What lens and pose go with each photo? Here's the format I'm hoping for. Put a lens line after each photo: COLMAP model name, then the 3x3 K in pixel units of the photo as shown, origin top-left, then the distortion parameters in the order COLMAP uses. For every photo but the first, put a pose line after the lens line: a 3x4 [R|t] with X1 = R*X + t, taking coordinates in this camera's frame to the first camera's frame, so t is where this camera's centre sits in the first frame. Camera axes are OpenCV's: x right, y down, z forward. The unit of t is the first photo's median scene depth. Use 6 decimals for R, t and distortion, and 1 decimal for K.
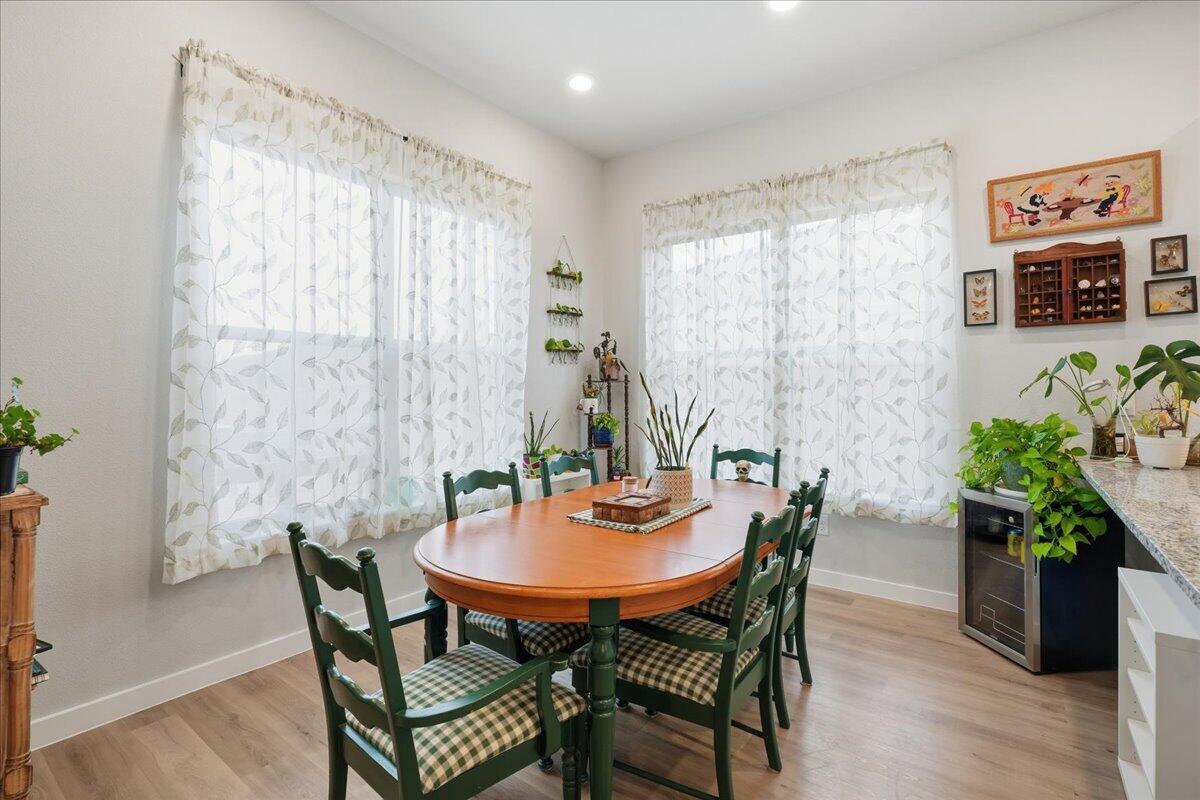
lens RADIAL K [[561.4, 0, 597.1], [0, 561.4, 387.4], [0, 0, 1]] dist [-0.004755, -0.000861]
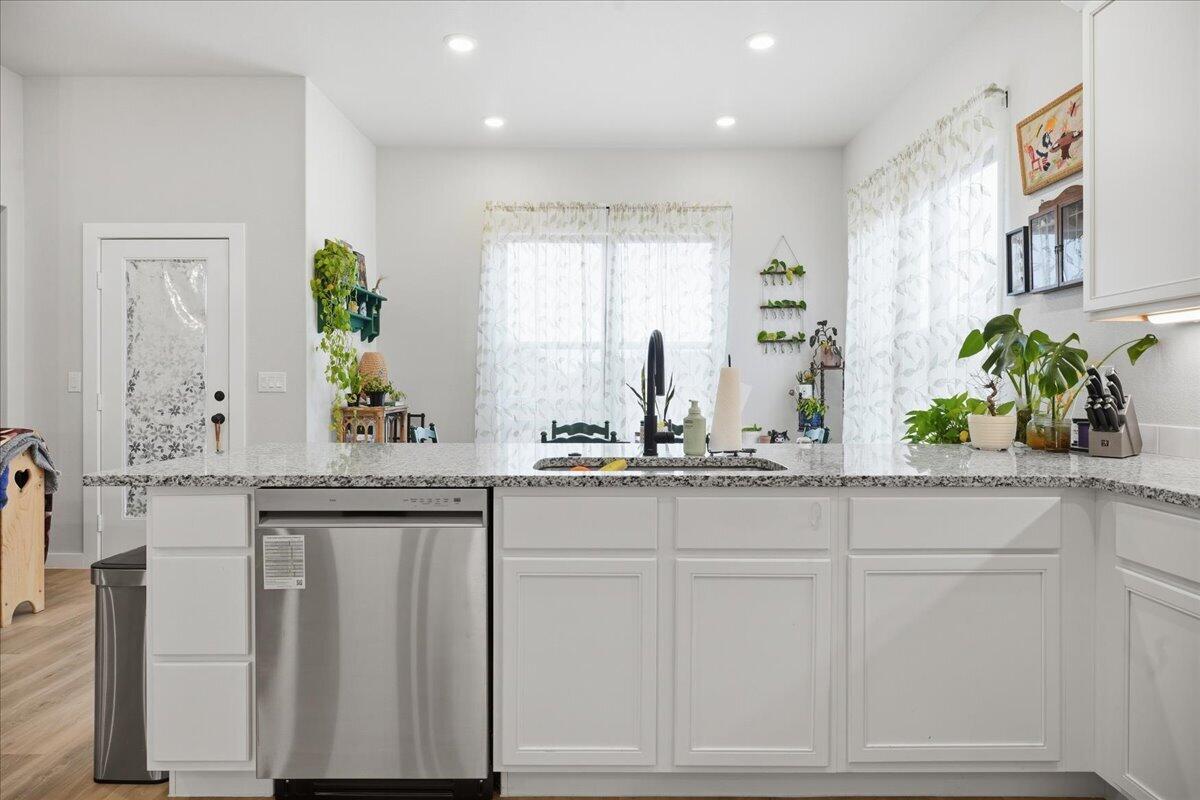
lens RADIAL K [[712.5, 0, 600.0], [0, 712.5, 400.0], [0, 0, 1]] dist [-0.024205, -0.000300]
pose [[0.596347, 0.016405, -0.802559, 1.240956], [0.000014, 0.999791, 0.020446, 0.030844], [0.802726, -0.012204, 0.596222, -0.163054]]
